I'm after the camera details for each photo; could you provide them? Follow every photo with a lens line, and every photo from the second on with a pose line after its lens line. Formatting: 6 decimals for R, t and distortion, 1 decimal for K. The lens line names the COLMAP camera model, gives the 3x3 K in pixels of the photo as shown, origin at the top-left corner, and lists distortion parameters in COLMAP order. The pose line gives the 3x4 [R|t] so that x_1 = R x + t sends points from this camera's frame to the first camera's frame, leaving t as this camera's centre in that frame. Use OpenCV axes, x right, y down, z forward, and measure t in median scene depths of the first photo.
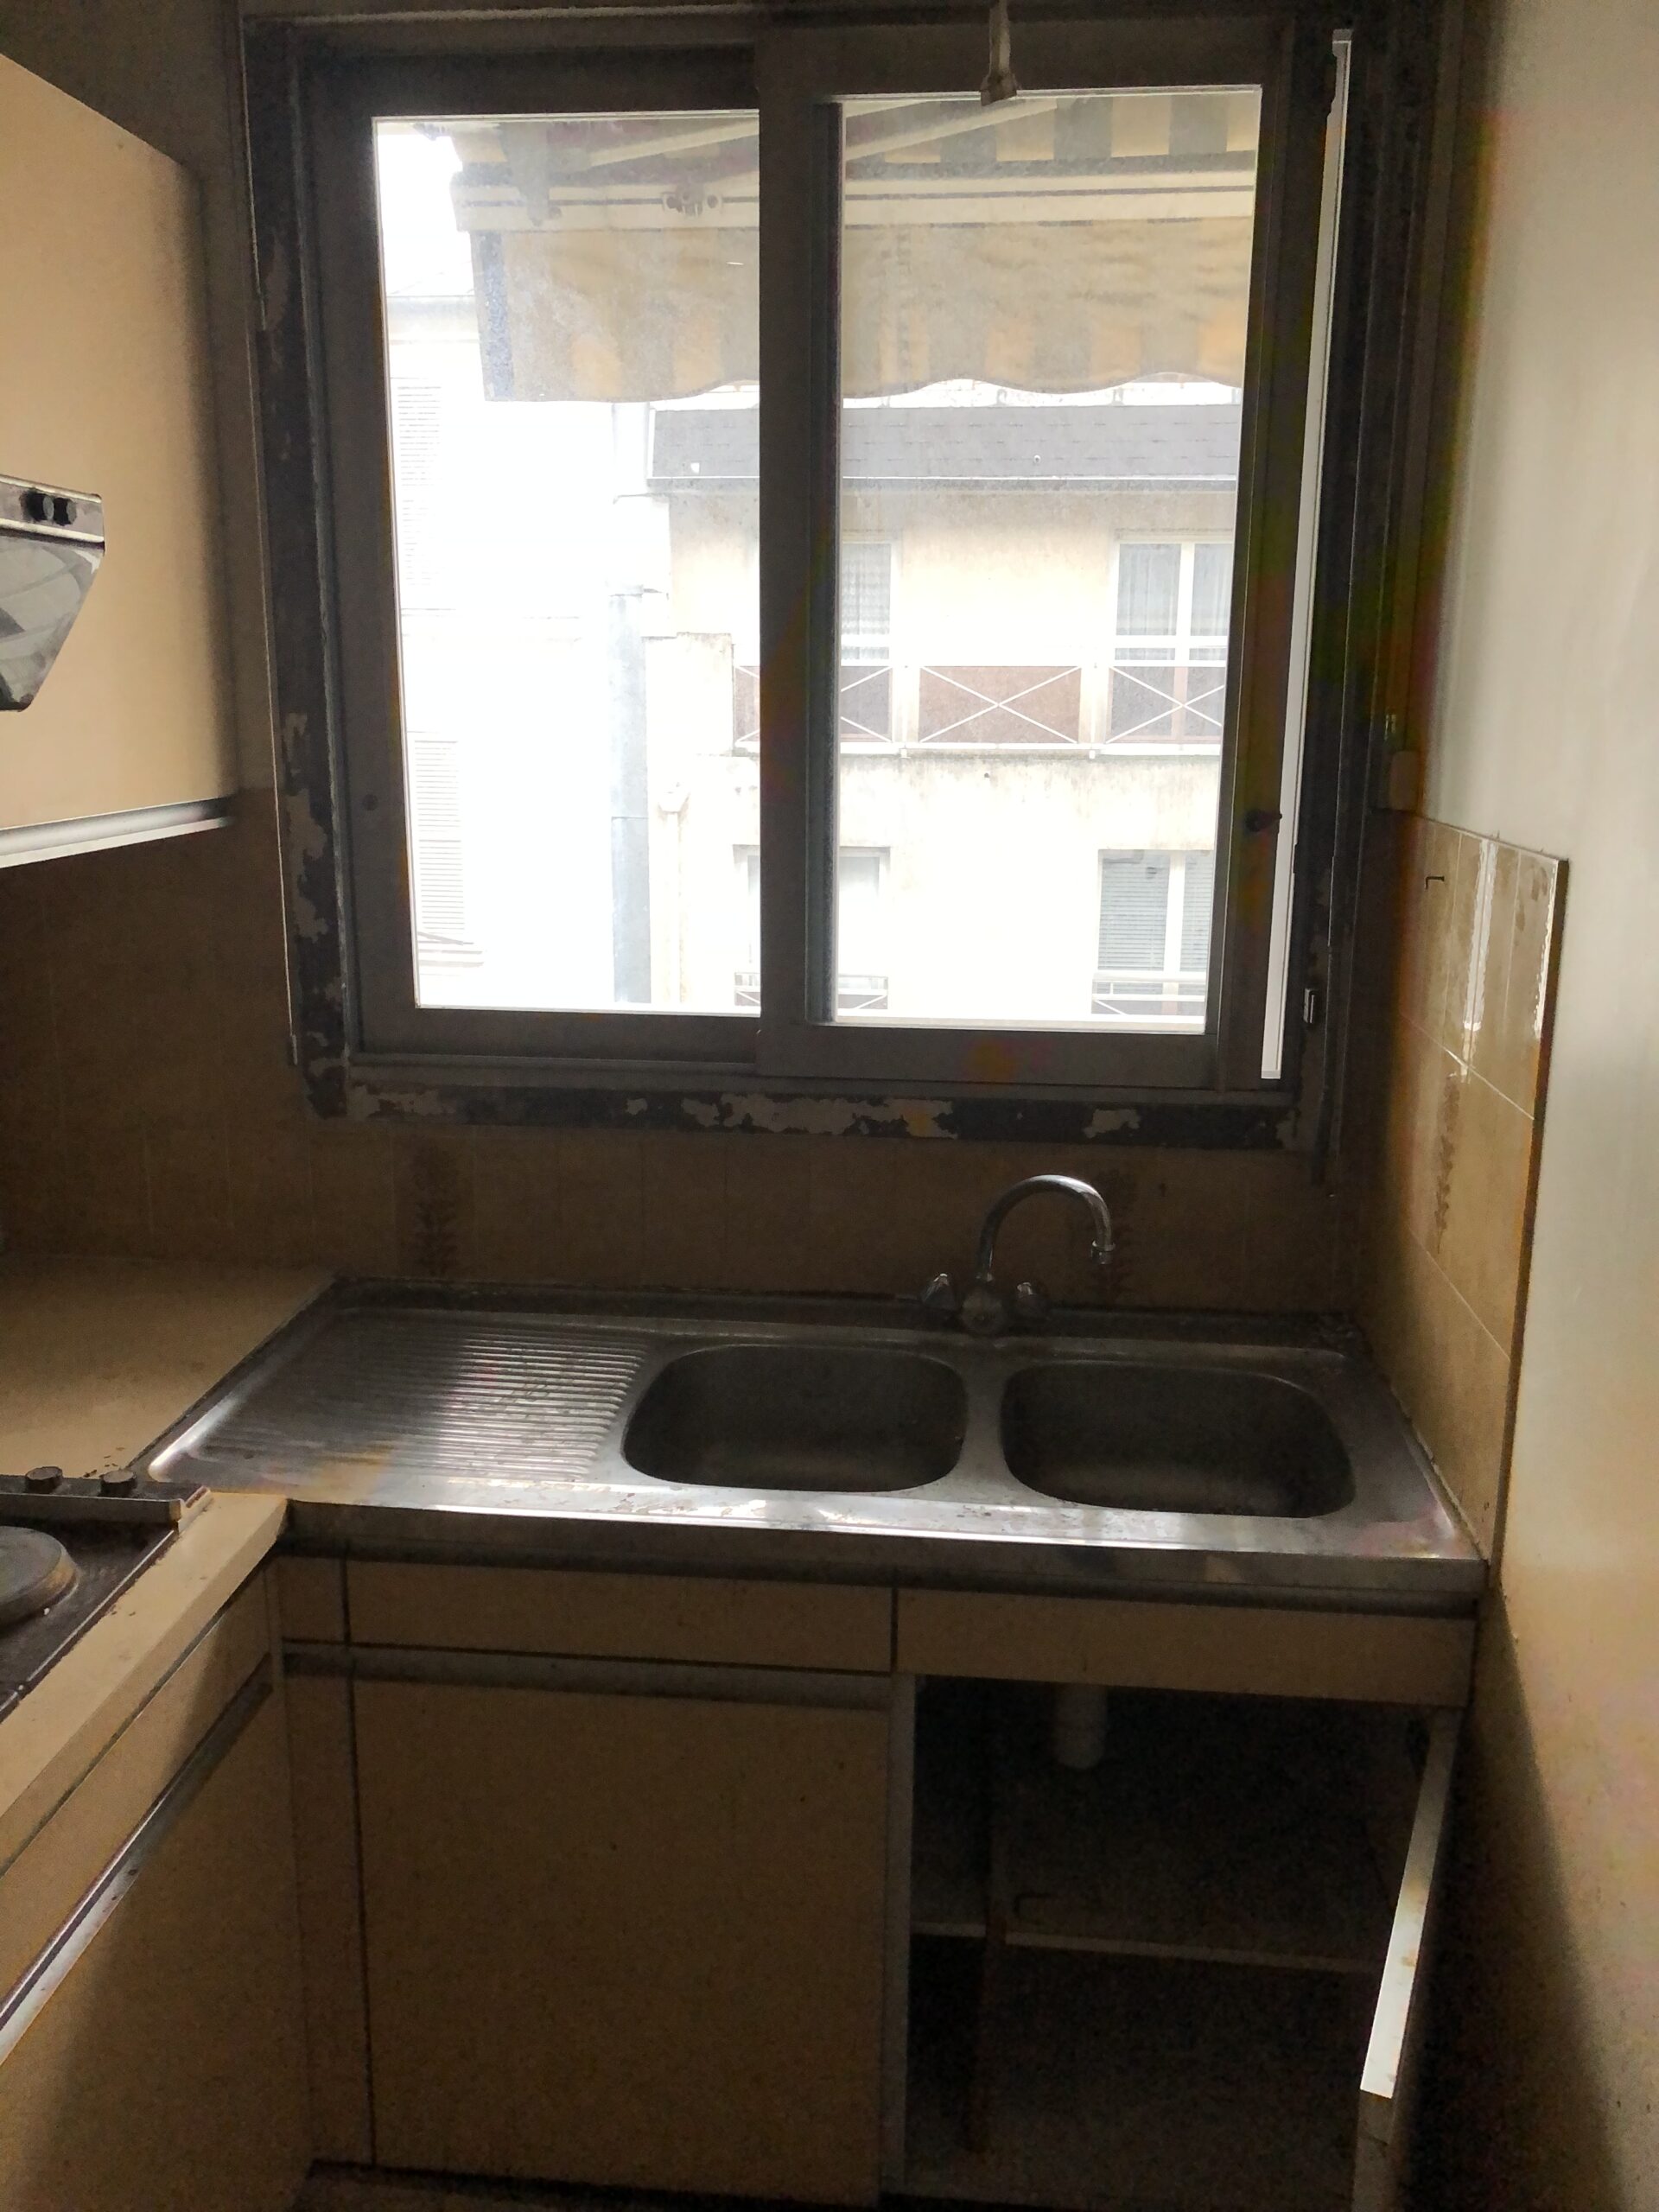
lens RADIAL K [[1820.1, 0, 829.5], [0, 1820.1, 1106.0], [0, 0, 1]] dist [0.237722, -0.457623]
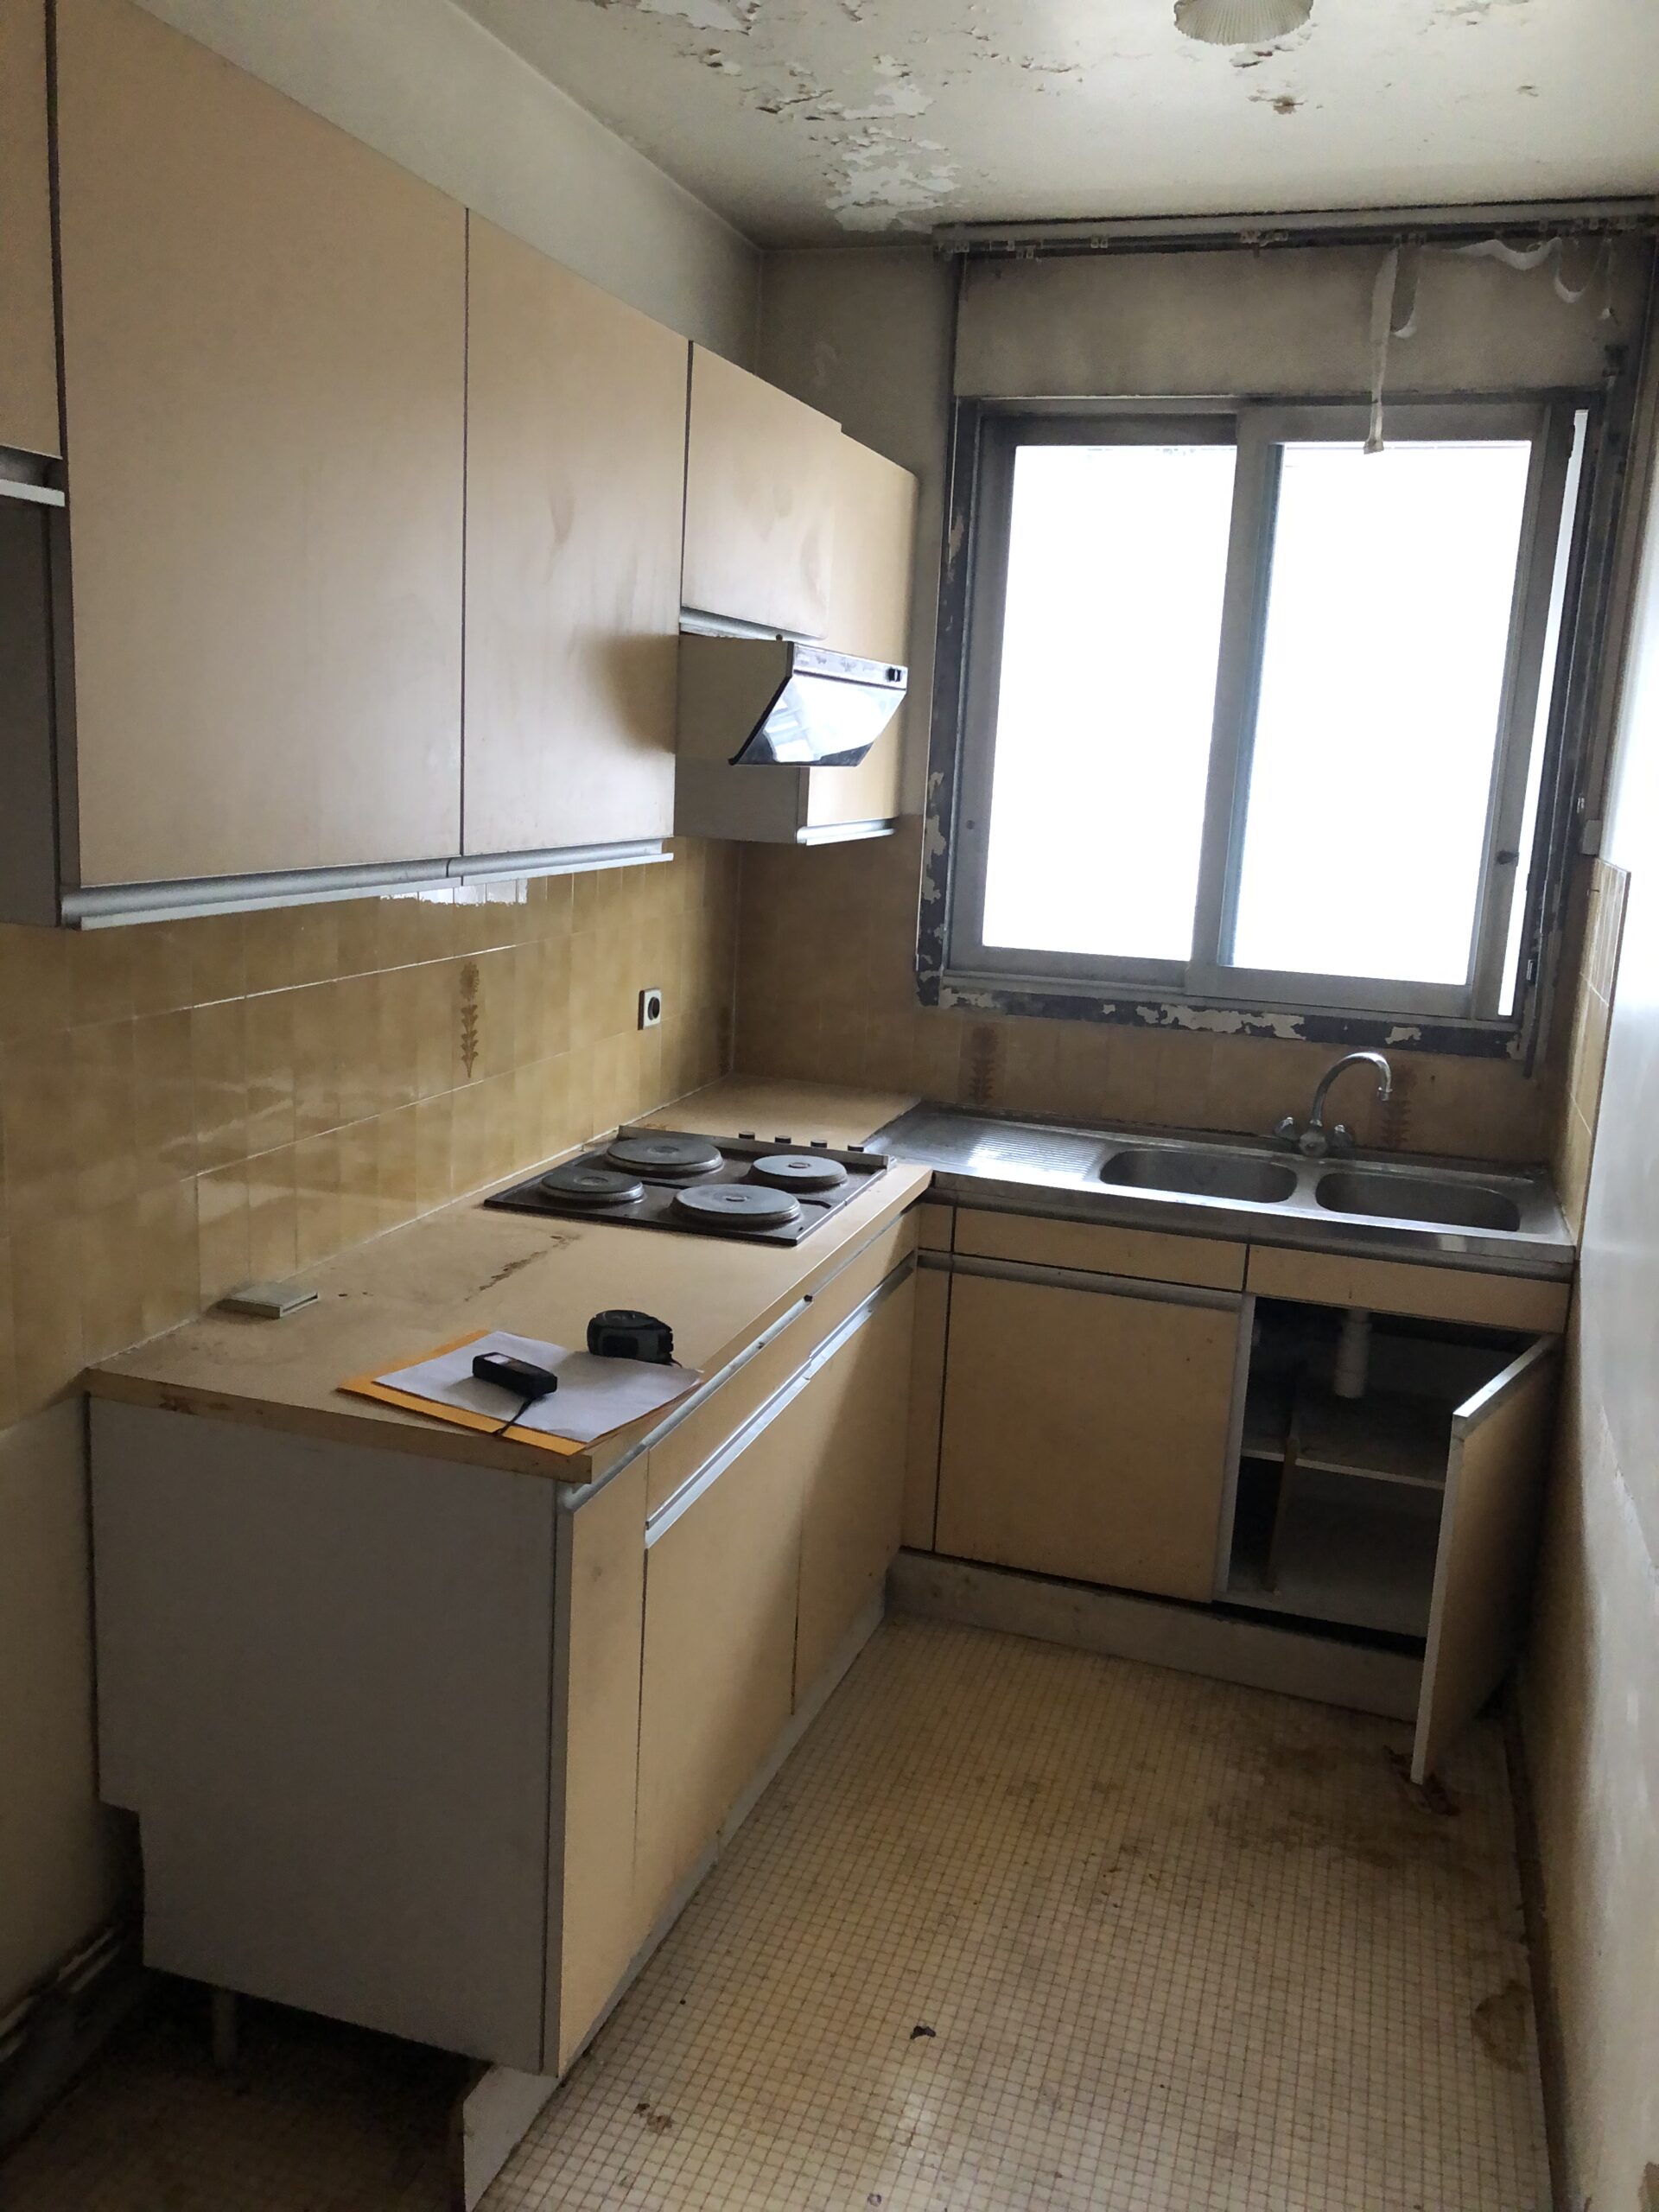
lens RADIAL K [[1855.7, 0, 829.5], [0, 1855.7, 1106.0], [0, 0, 1]] dist [0.160028, -0.495834]
pose [[0.978141, 0.080977, -0.191529, -0.022502], [-0.089917, 0.995207, -0.038440, 0.184336], [0.187498, 0.054821, 0.980734, -0.751753]]
